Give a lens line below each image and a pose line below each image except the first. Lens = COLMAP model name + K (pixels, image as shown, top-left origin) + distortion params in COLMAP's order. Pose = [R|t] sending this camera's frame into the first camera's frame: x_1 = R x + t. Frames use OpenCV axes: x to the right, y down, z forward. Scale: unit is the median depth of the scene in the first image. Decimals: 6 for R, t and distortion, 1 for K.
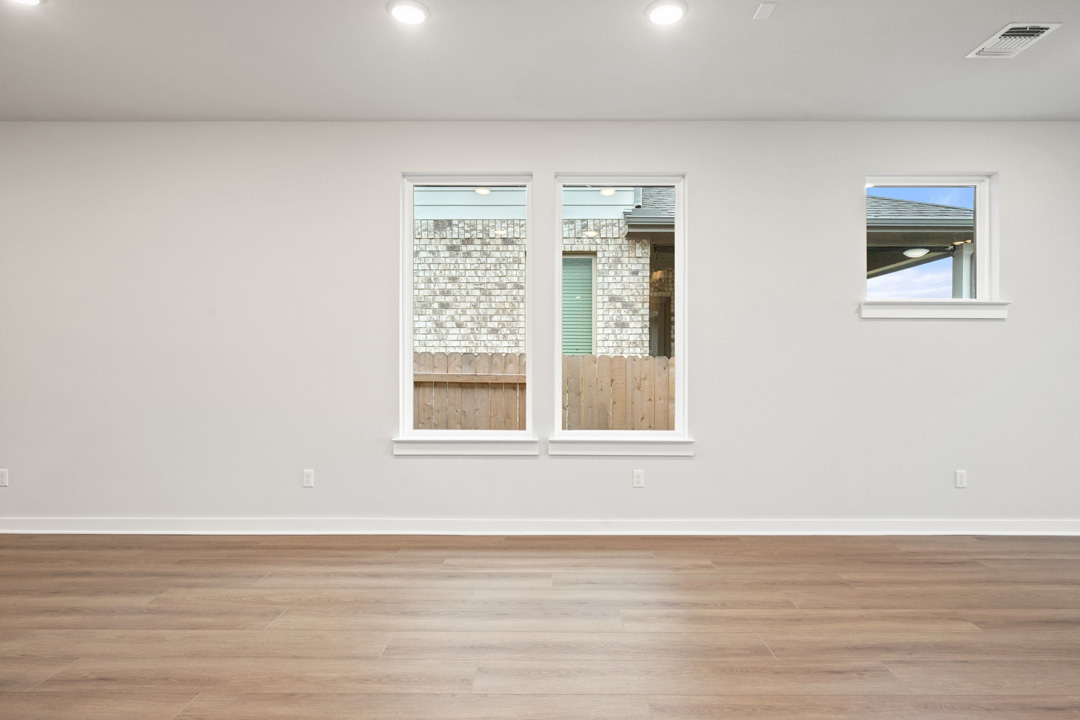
lens RADIAL K [[580.3, 0, 555.7], [0, 580.3, 361.5], [0, 0, 1]] dist [-0.003060, 0.003032]
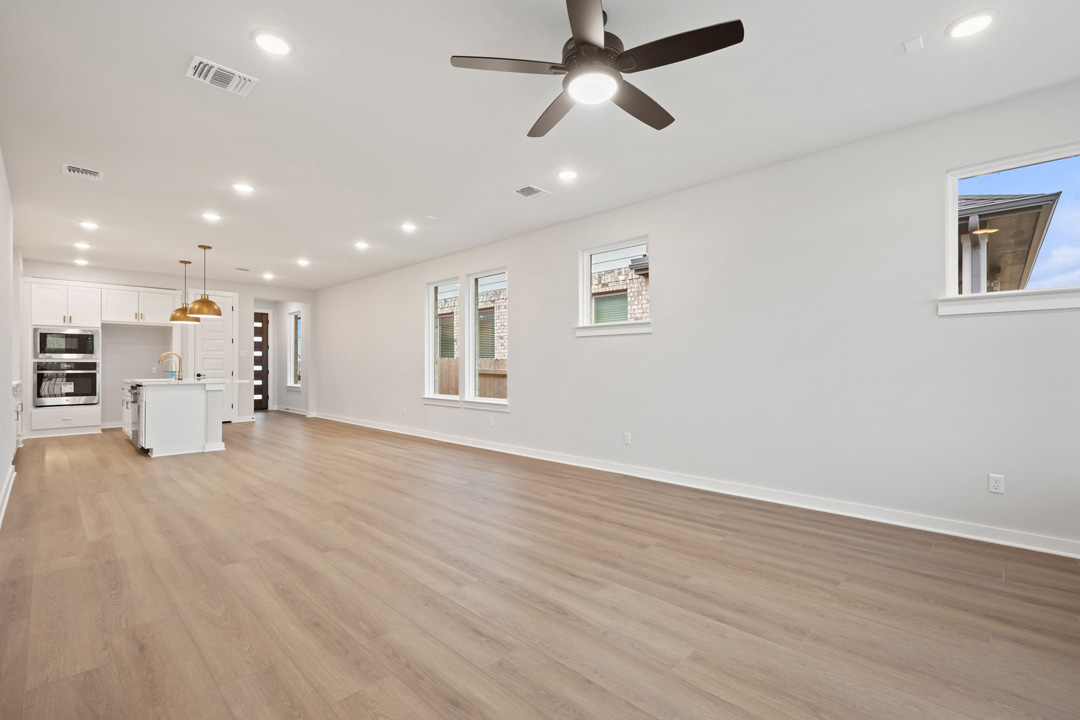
lens RADIAL K [[475.4, 0, 540.6], [0, 475.4, 364.4], [0, 0, 1]] dist [-0.001052, -0.001430]
pose [[0.724827, -0.002847, -0.688925, 1.382350], [0.004784, 0.999988, 0.000901, 0.003322], [0.688915, -0.003949, 0.724832, -0.069289]]
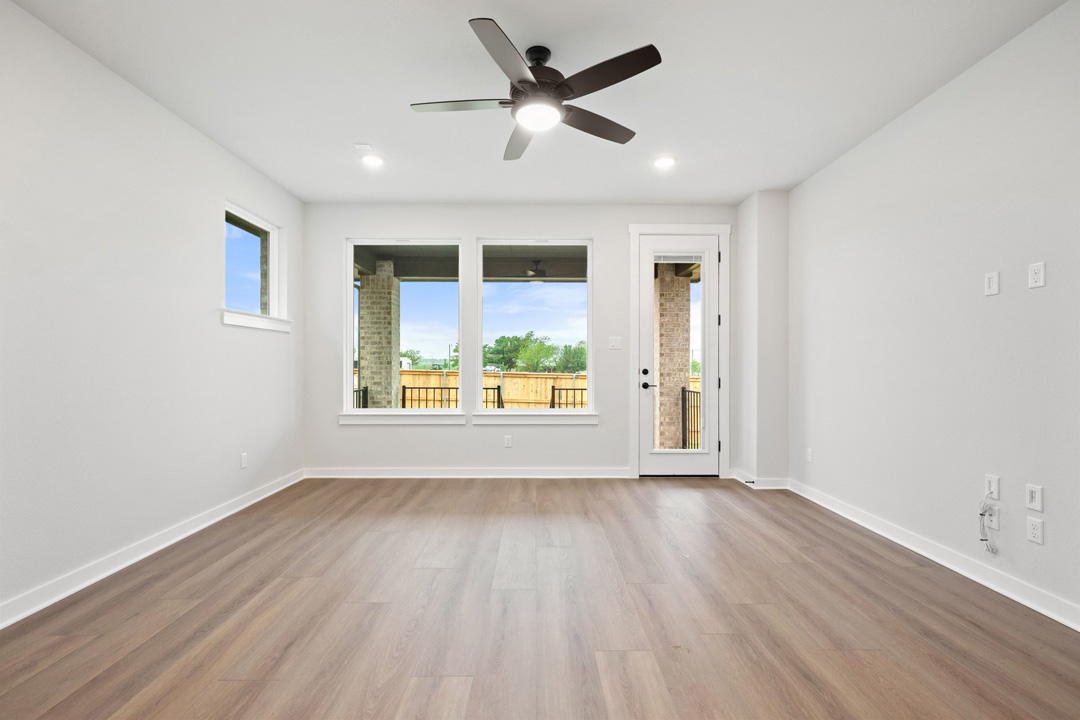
lens RADIAL K [[475.4, 0, 541.3], [0, 475.4, 362.9], [0, 0, 1]] dist [-0.001052, -0.001430]
pose [[-0.017559, 0.002808, 0.999842, 0.408993], [-0.007308, 0.999969, -0.002937, -0.001886], [-0.999819, -0.007358, -0.017538, 0.394315]]
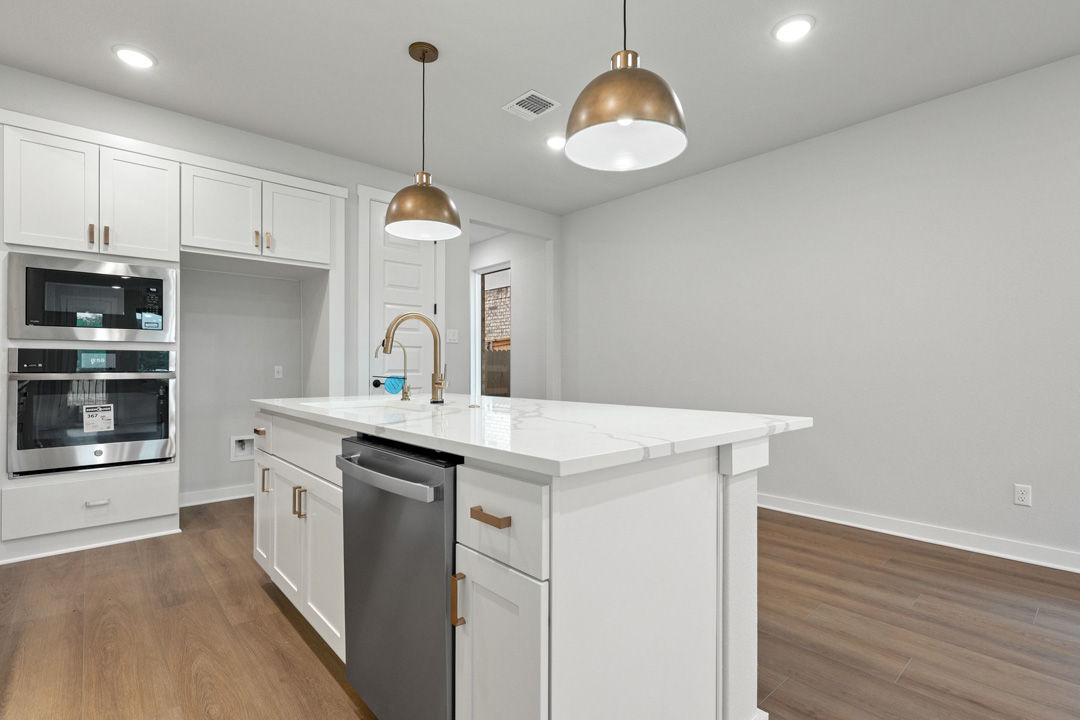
lens RADIAL K [[516.1, 0, 545.3], [0, 516.1, 367.6], [0, 0, 1]] dist [-0.001585, 0.000053]
pose [[0.668564, 0.000645, -0.743654, -0.338718], [0.002373, 0.999993, 0.003000, 0.012497], [0.743651, -0.003770, 0.668558, -0.015561]]
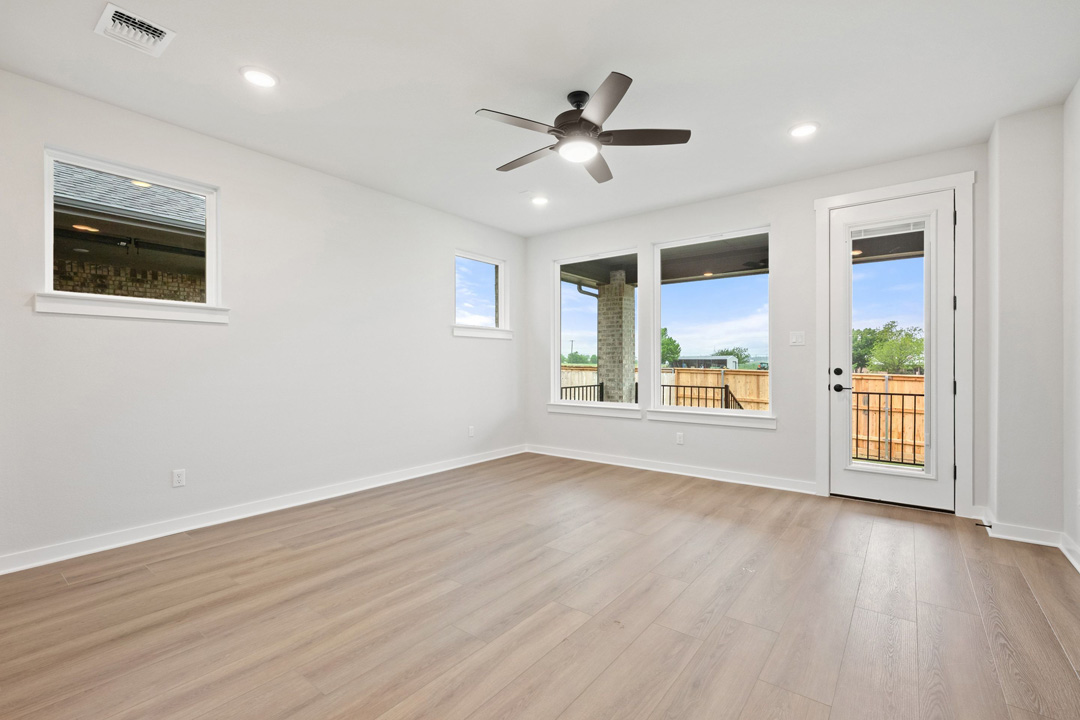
lens RADIAL K [[475.4, 0, 540.1], [0, 475.4, 363.4], [0, 0, 1]] dist [-0.001052, -0.001430]
pose [[0.610128, -0.001780, 0.792301, 0.420520], [-0.003316, 0.999983, 0.004799, -0.005131], [-0.792296, -0.005555, 0.610112, -0.011594]]
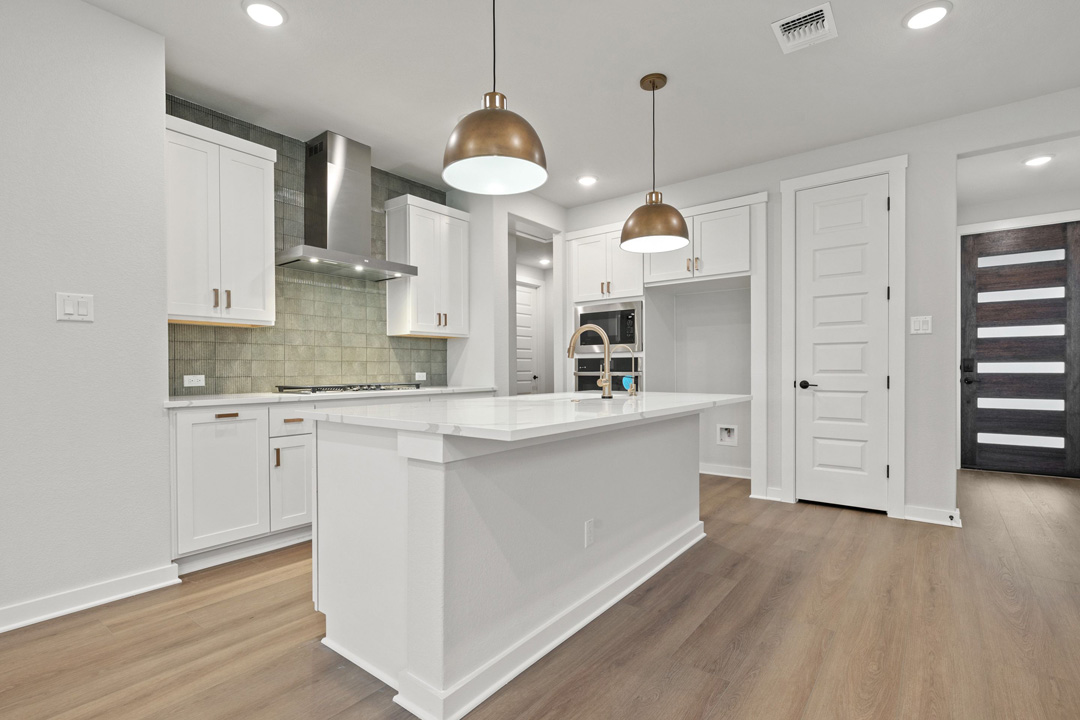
lens RADIAL K [[516.1, 0, 528.2], [0, 516.1, 373.3], [0, 0, 1]] dist [-0.001585, 0.000053]
pose [[-0.612909, 0.010584, -0.790083, -0.236770], [0.008835, 0.999940, 0.006541, 0.015010], [0.790104, -0.002971, -0.612965, 0.652338]]
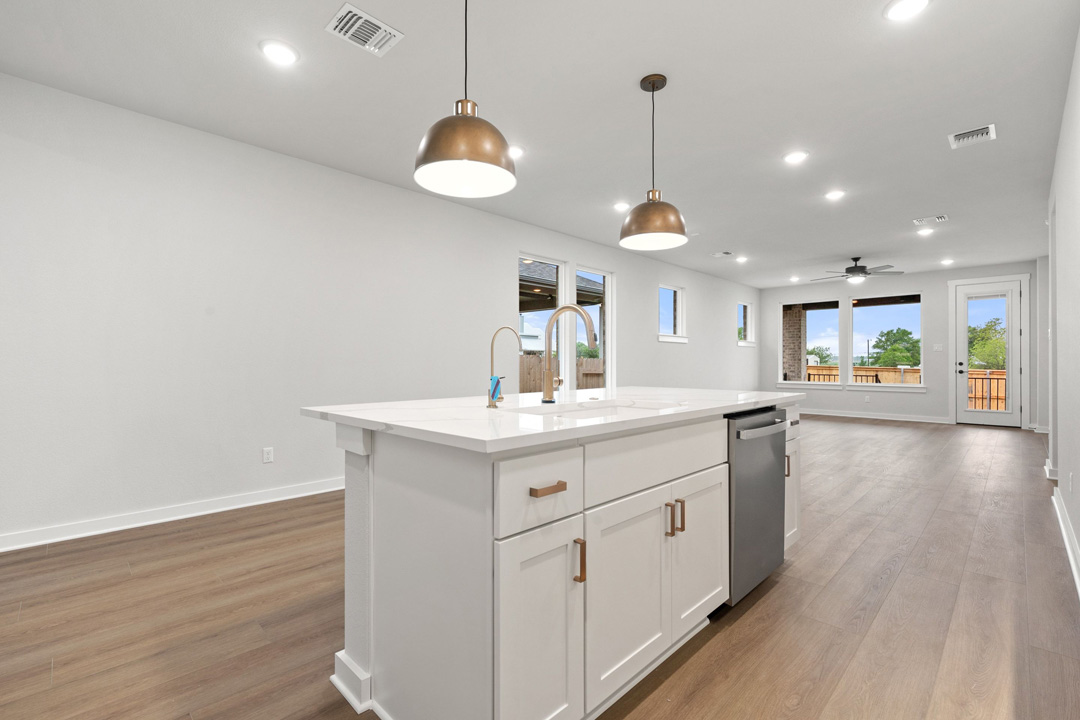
lens RADIAL K [[475.4, 0, 534.1], [0, 475.4, 358.3], [0, 0, 1]] dist [-0.001052, -0.001430]
pose [[0.711233, 0.006118, 0.702930, -1.254790], [-0.005384, 0.999980, -0.003256, 0.007225], [-0.702936, -0.001469, 0.711252, -0.065476]]
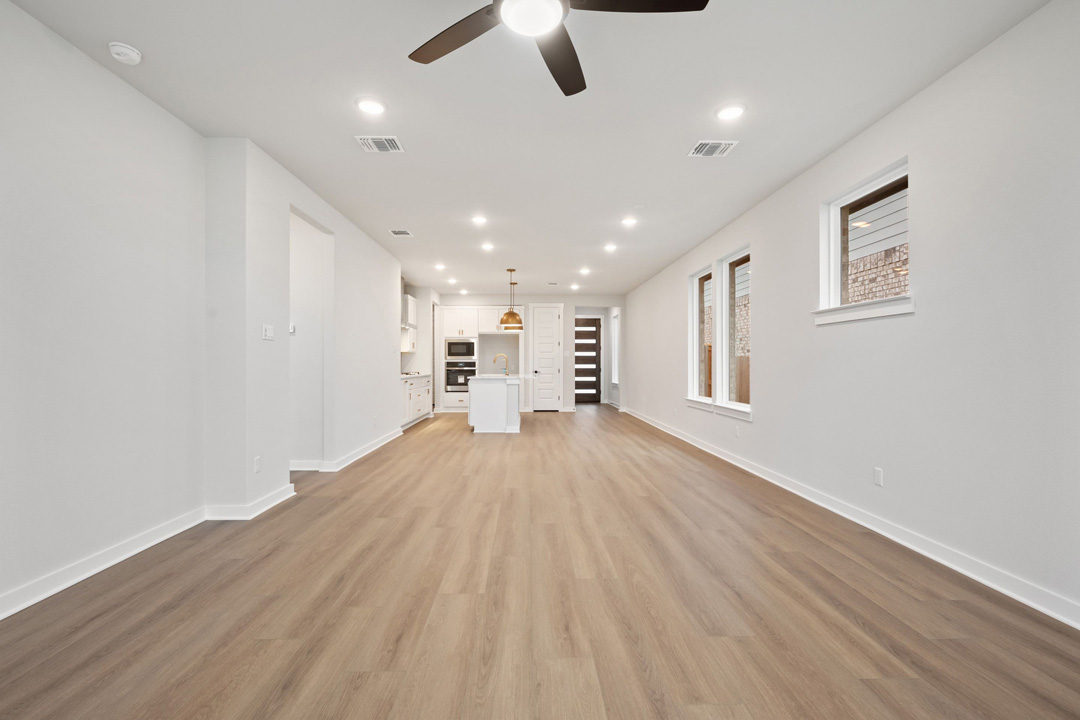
lens RADIAL K [[475.4, 0, 540.6], [0, 475.4, 362.7], [0, 0, 1]] dist [-0.001052, -0.001430]
pose [[0.035685, -0.003736, -0.999356, 1.483569], [0.005032, 0.999981, -0.003558, 0.004440], [0.999350, -0.004902, 0.035703, 0.379824]]
